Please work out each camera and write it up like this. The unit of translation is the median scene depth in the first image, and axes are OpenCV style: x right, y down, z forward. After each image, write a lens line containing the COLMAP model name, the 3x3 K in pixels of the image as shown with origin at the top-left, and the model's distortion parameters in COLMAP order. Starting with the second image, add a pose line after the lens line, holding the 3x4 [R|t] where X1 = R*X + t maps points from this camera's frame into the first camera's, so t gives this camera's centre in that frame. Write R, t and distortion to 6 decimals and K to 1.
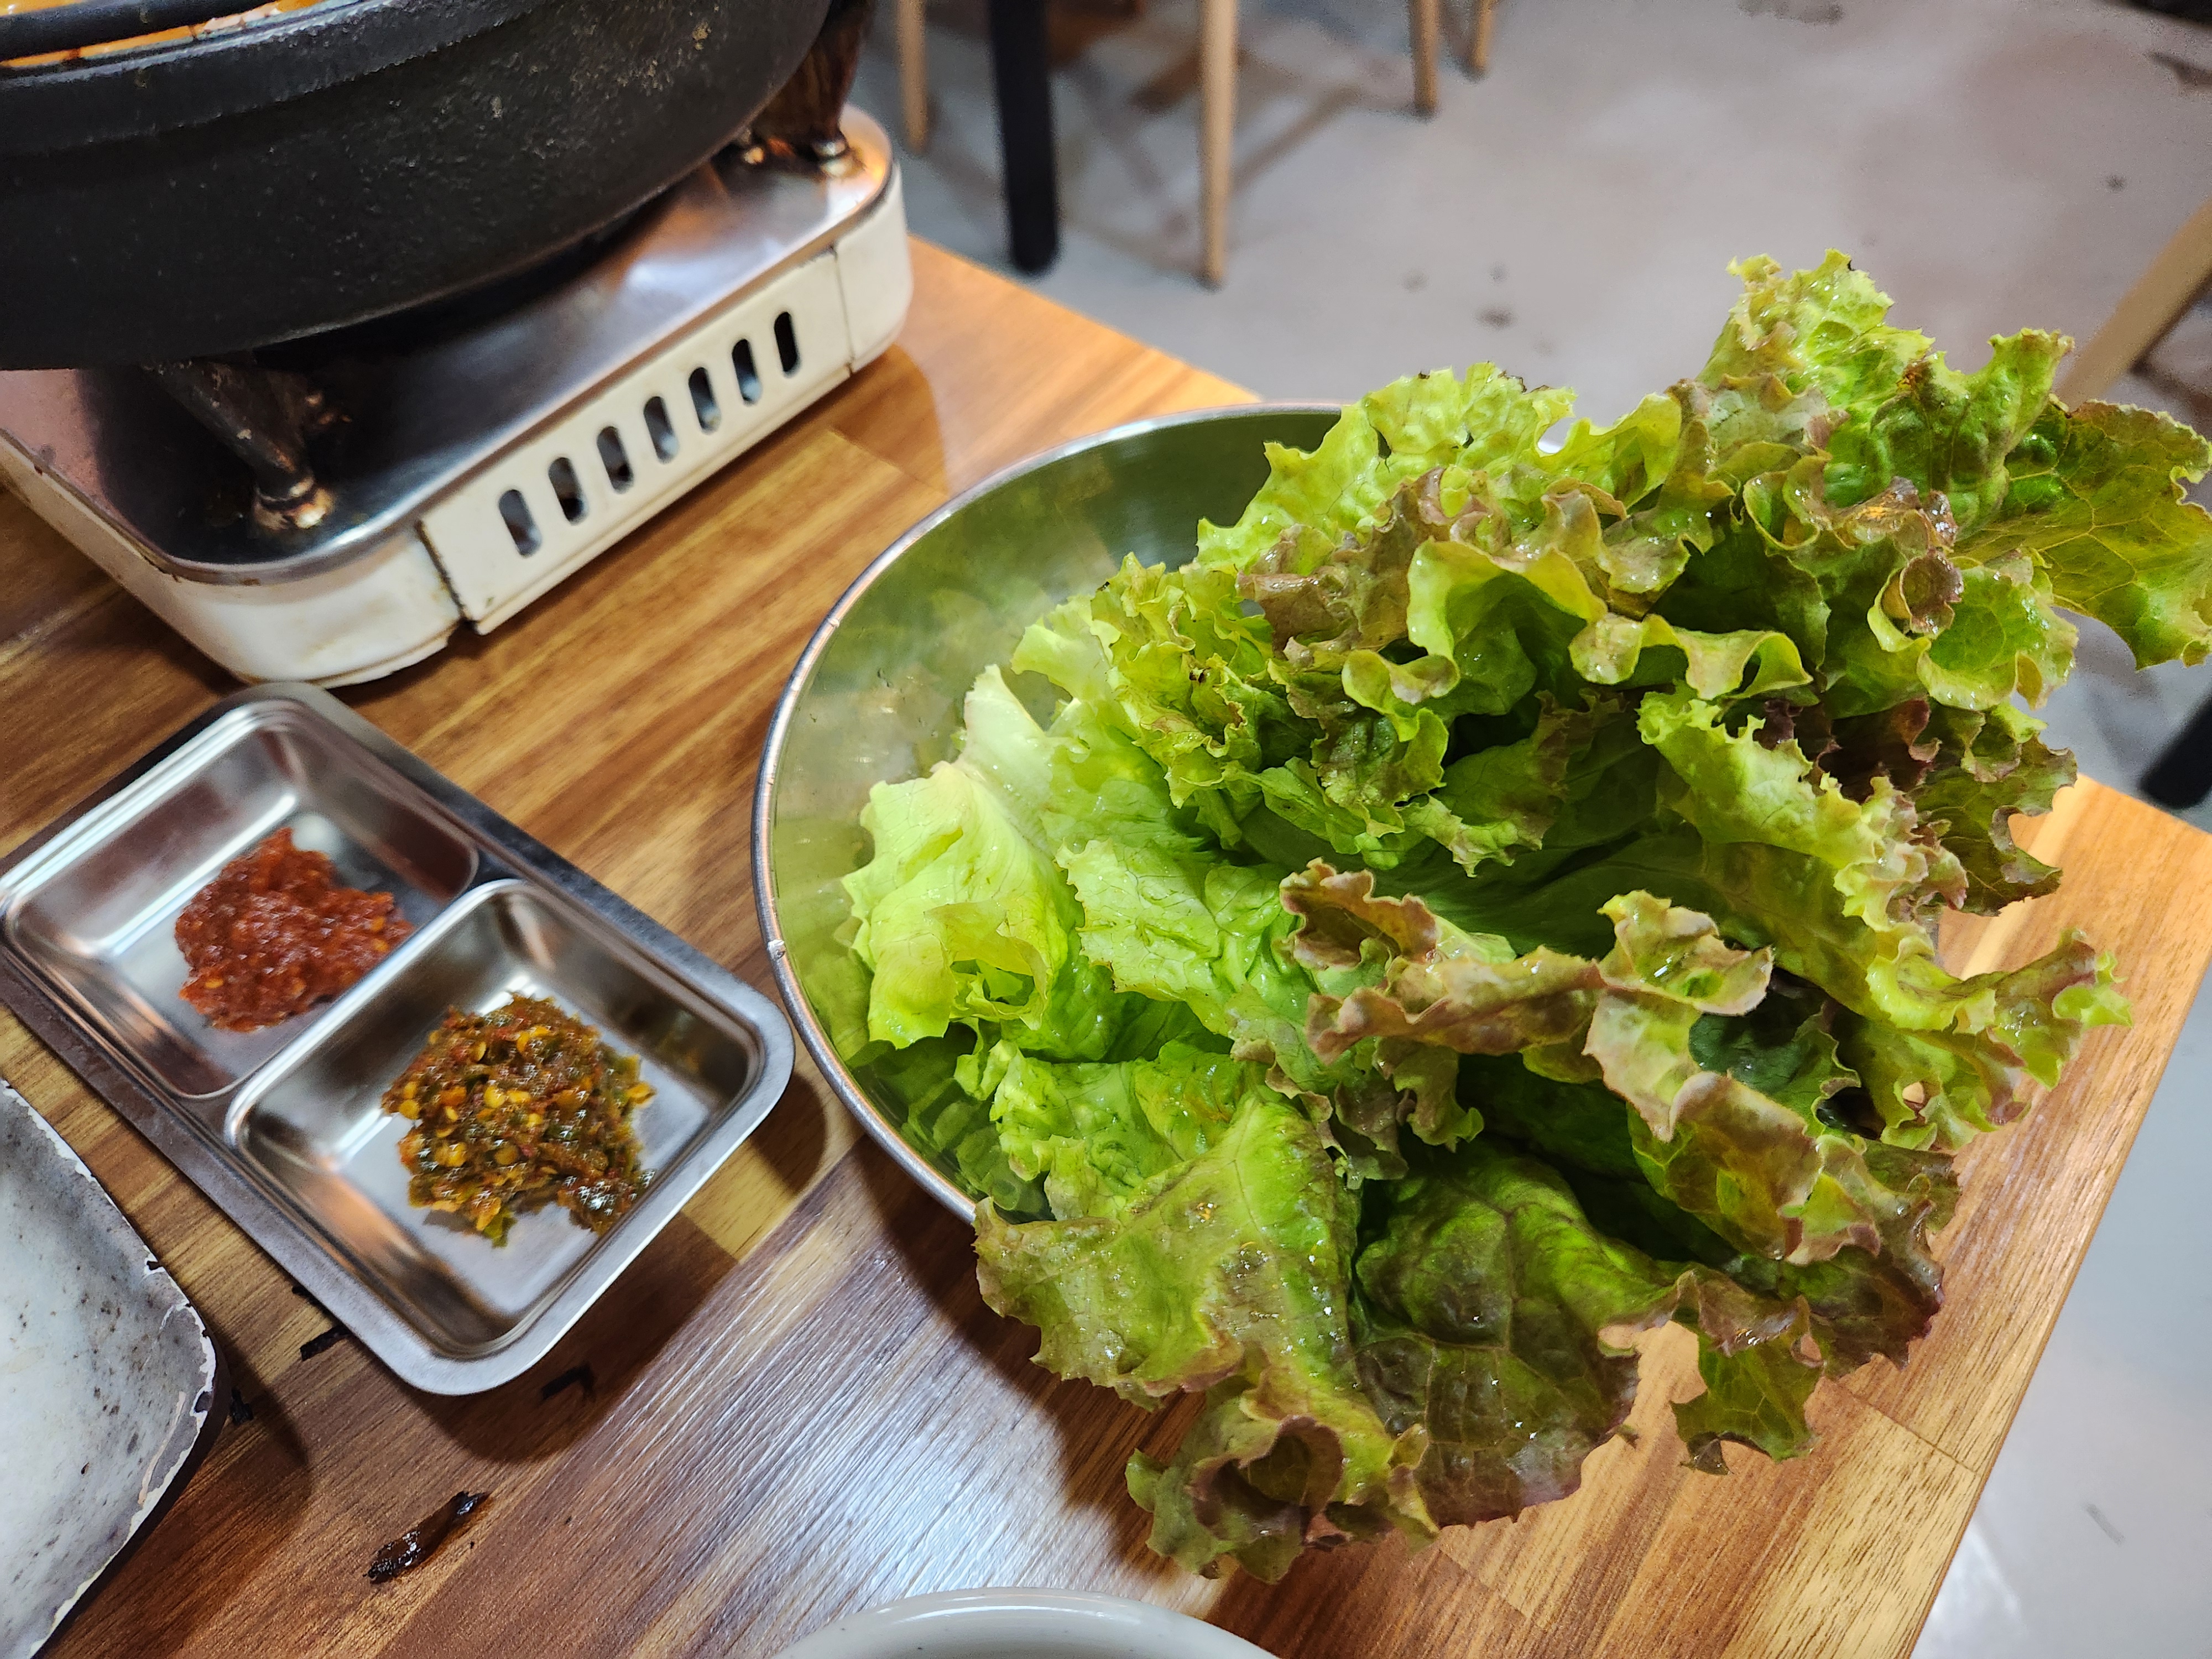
lens RADIAL K [[1577.3, 0, 1103.5], [0, 1577.3, 826.3], [0, 0, 1]] dist [-0.003674, -0.000245]
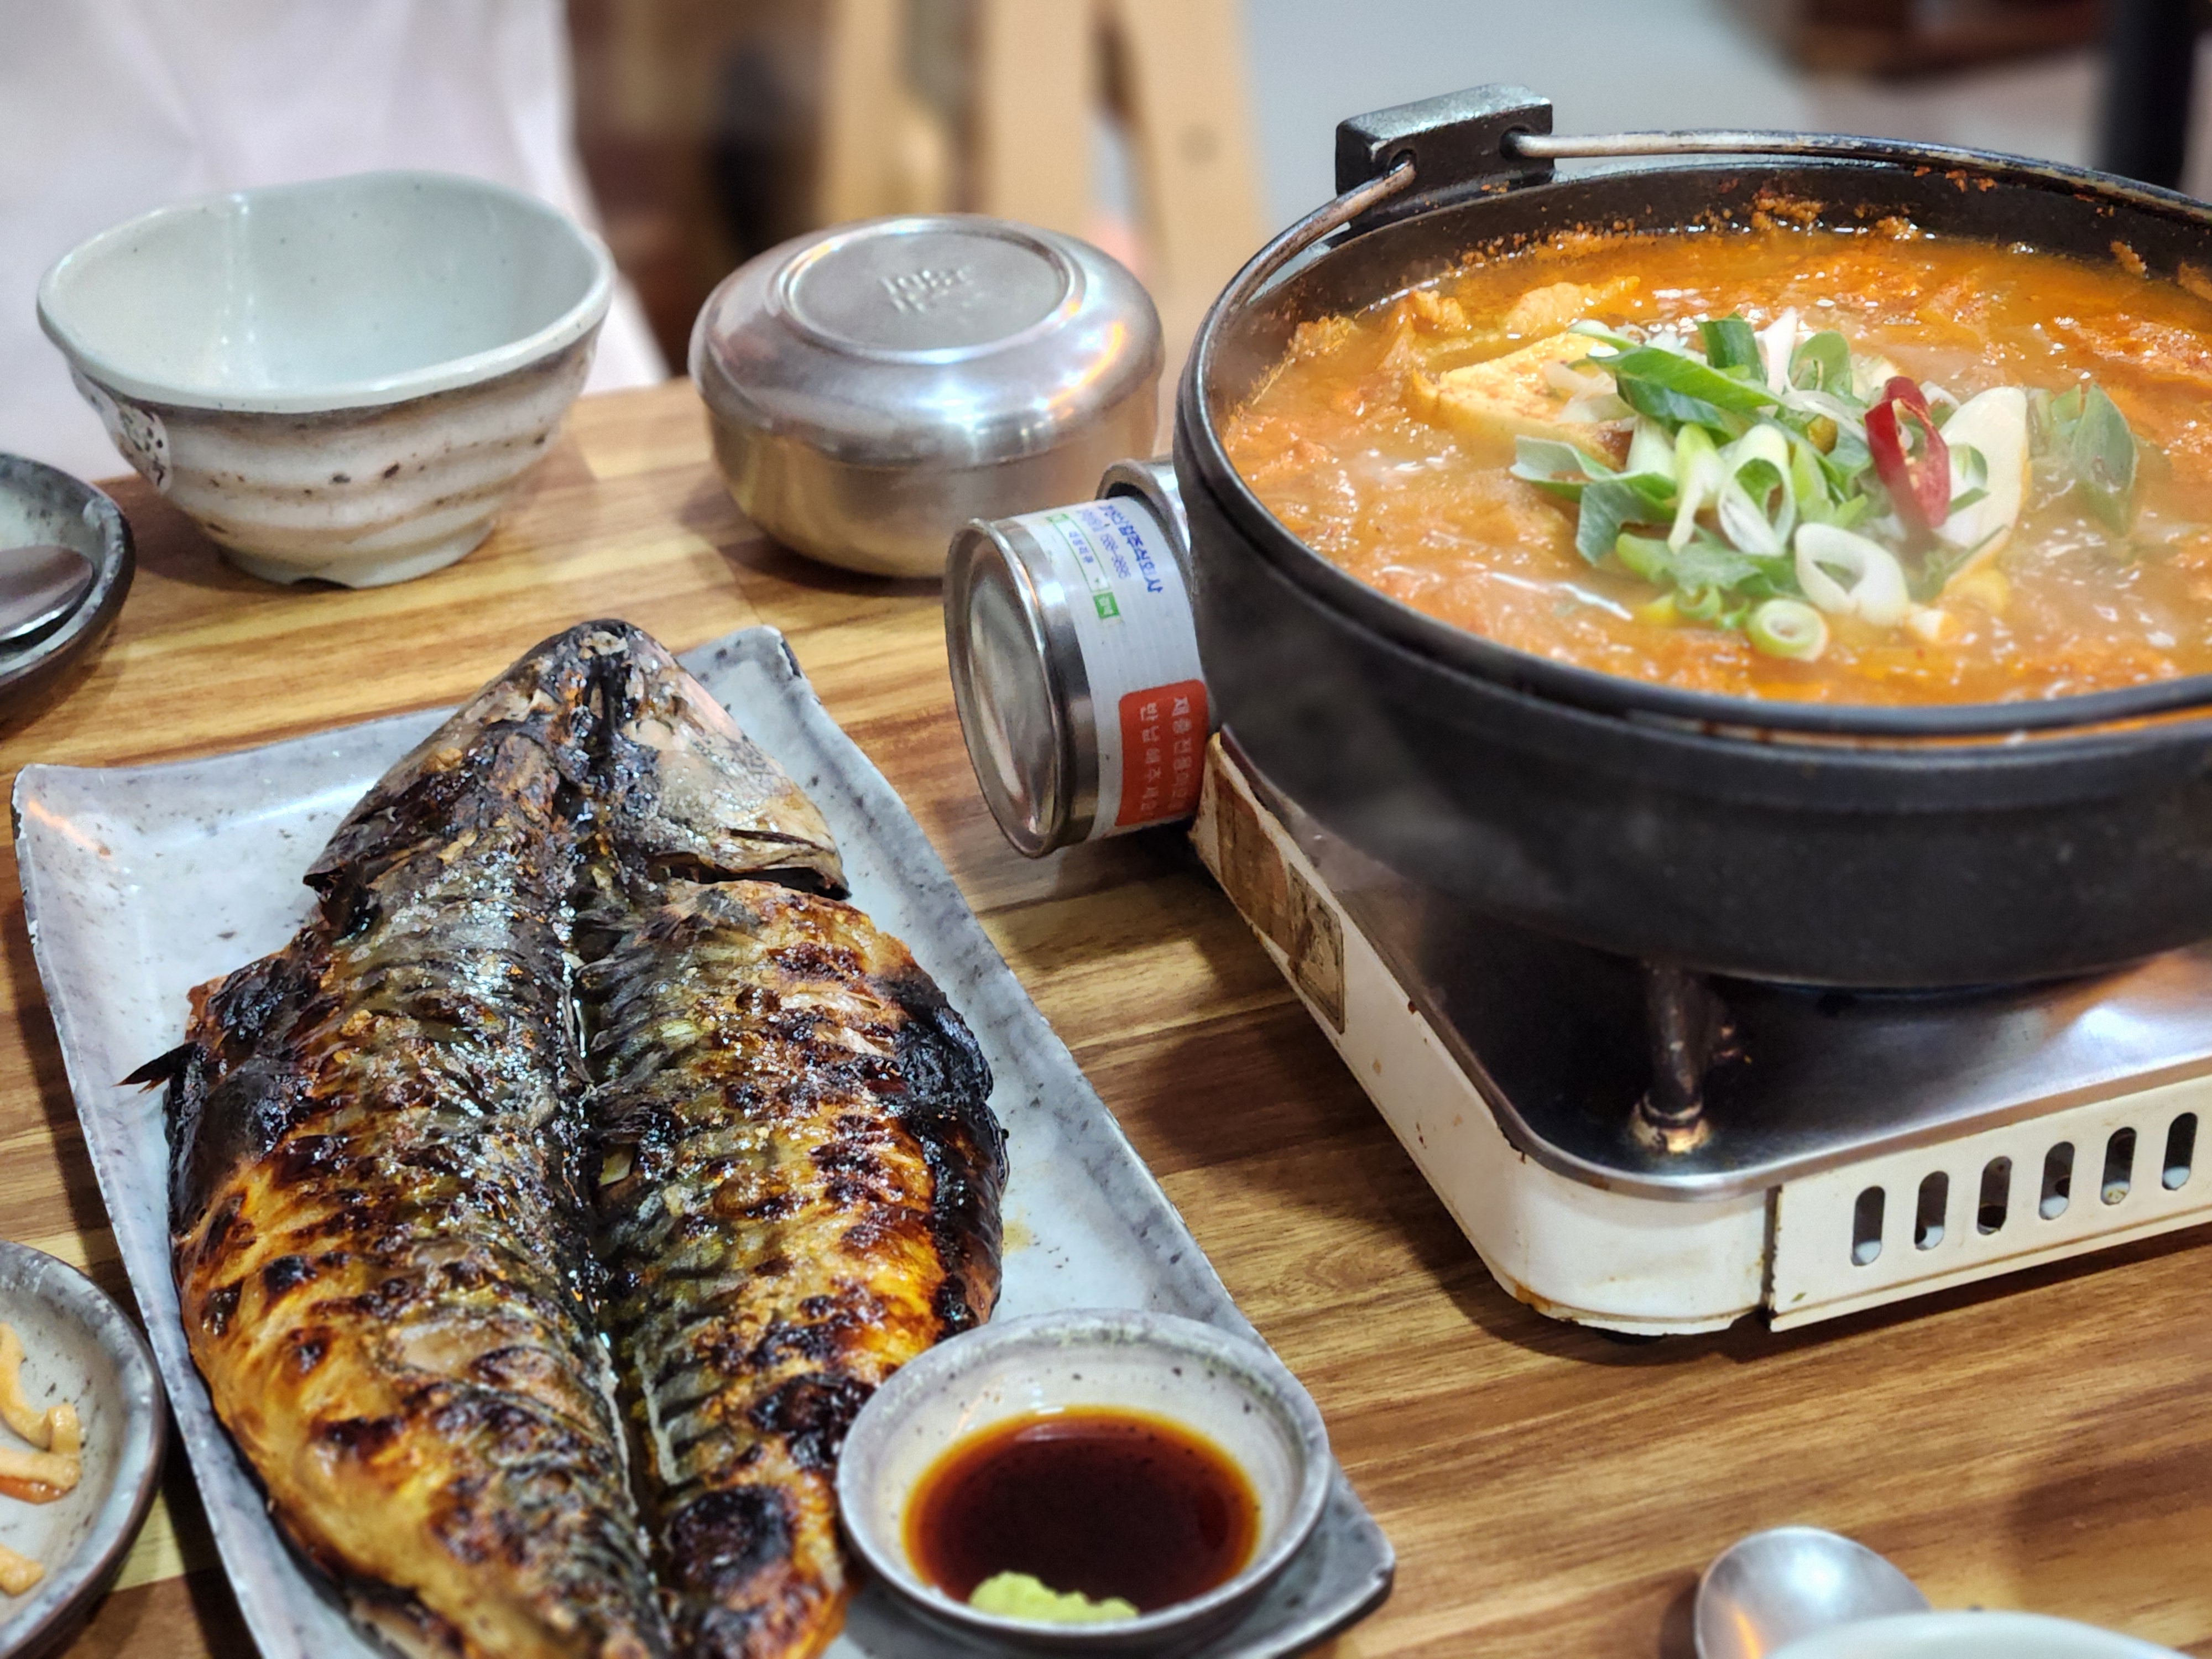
lens RADIAL K [[4455.7, 0, 1106.7], [0, 4455.7, 827.4], [0, 0, 1]] dist [0.016507, 0.000000]
pose [[0.867664, 0.280973, -0.410137, 0.213294], [-0.407577, 0.874414, -0.263212, 0.441928], [0.284674, 0.395542, 0.873216, -1.375055]]
